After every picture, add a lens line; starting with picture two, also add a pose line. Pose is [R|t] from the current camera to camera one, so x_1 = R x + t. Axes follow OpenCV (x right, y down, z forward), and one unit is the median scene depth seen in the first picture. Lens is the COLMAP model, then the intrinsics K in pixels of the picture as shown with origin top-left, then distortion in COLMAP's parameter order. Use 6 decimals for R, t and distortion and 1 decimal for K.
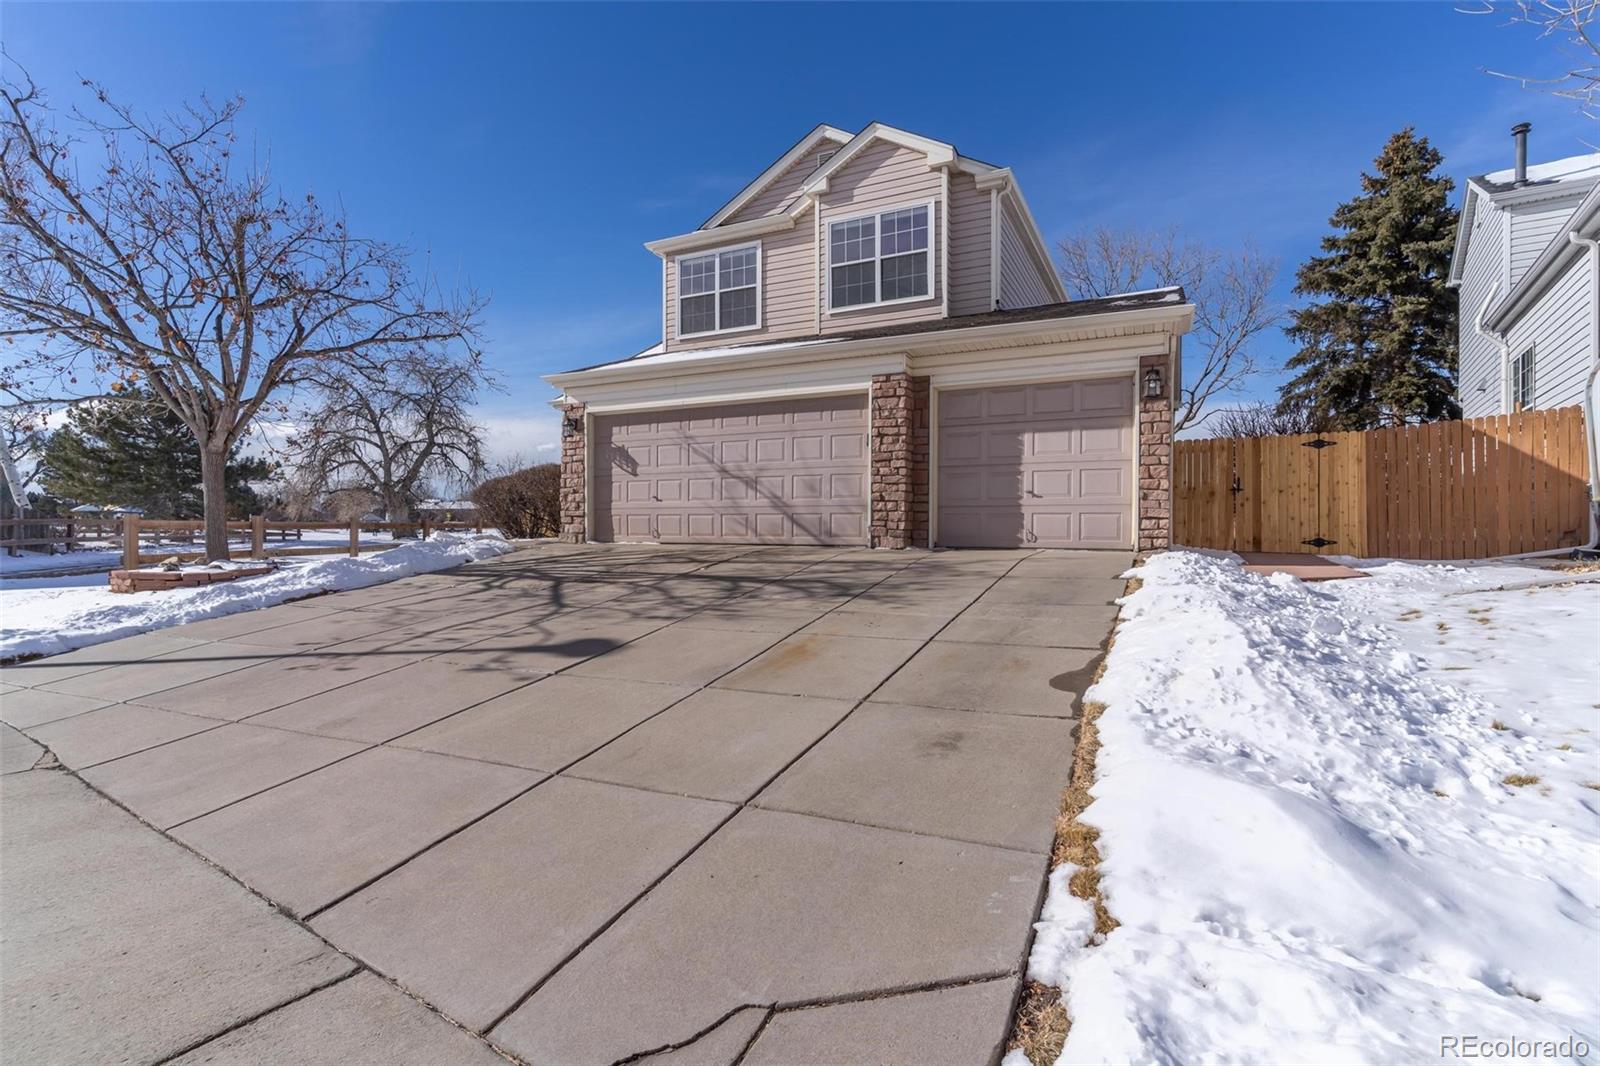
lens RADIAL K [[769.8, 0, 792.0], [0, 769.8, 527.1], [0, 0, 1]] dist [0.001798, 0.000985]
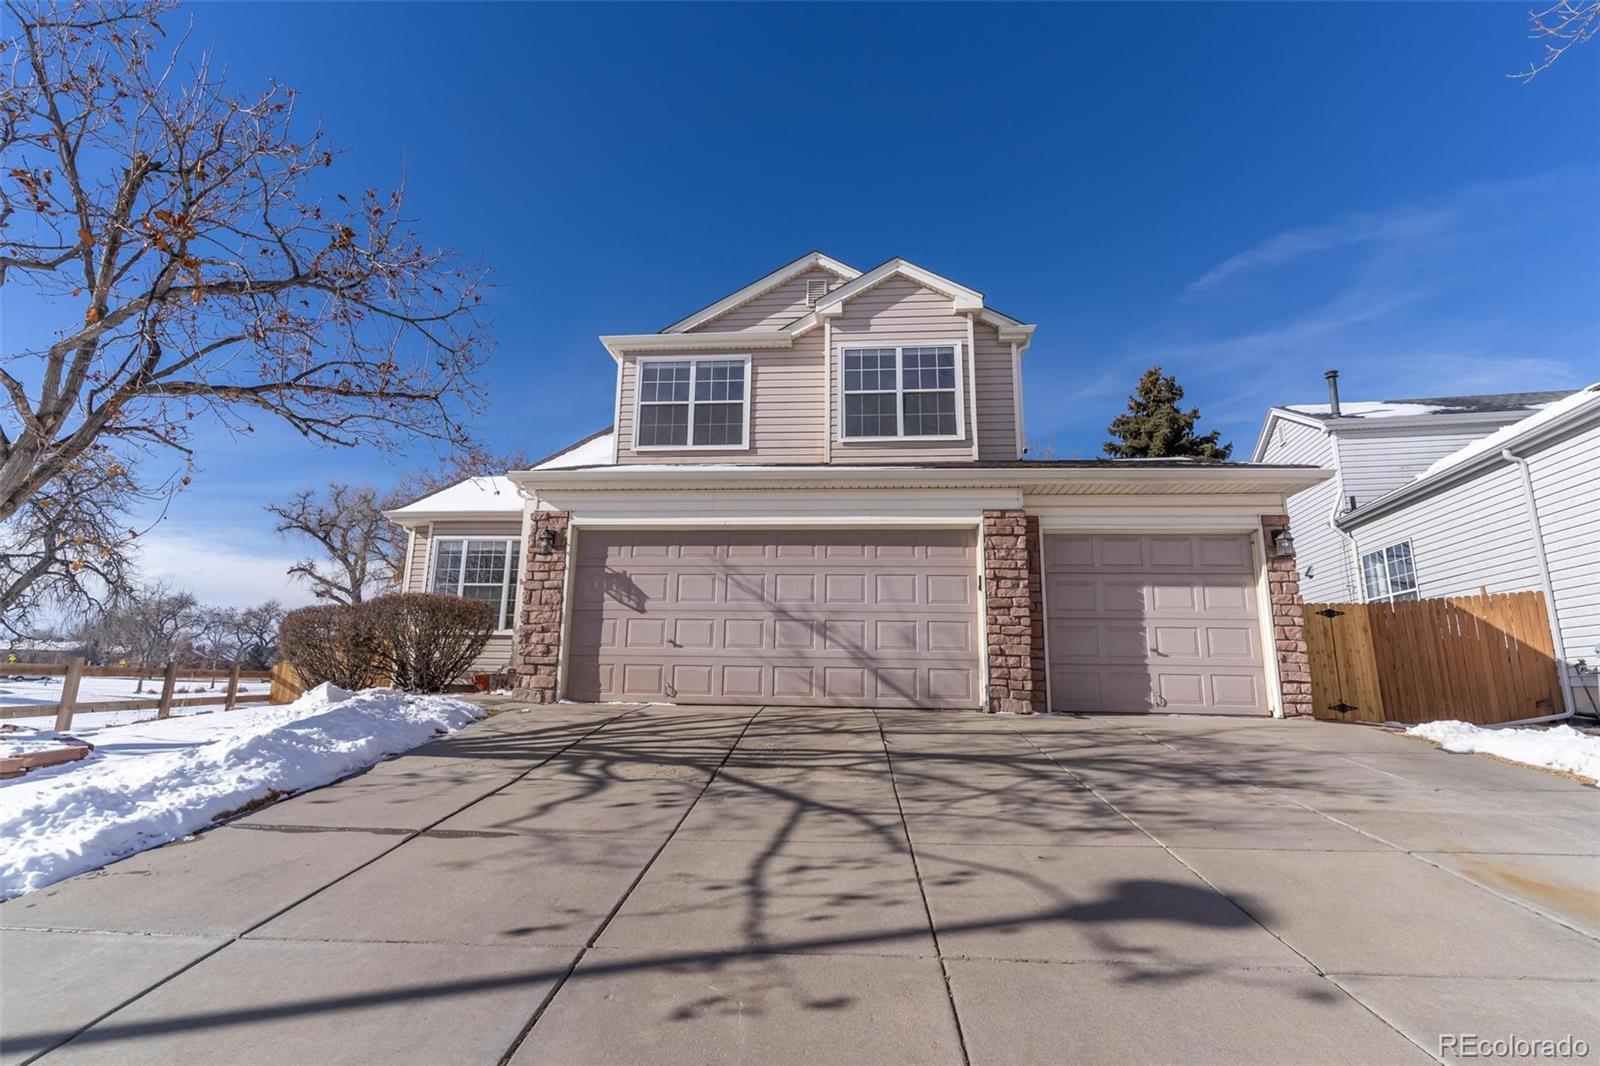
lens RADIAL K [[769.8, 0, 795.0], [0, 769.8, 525.1], [0, 0, 1]] dist [0.001798, 0.000985]
pose [[0.927267, 0.090853, 0.363210, -0.345578], [-0.015245, 0.978469, -0.205831, 0.002974], [-0.374090, 0.185323, 0.908687, 0.241998]]
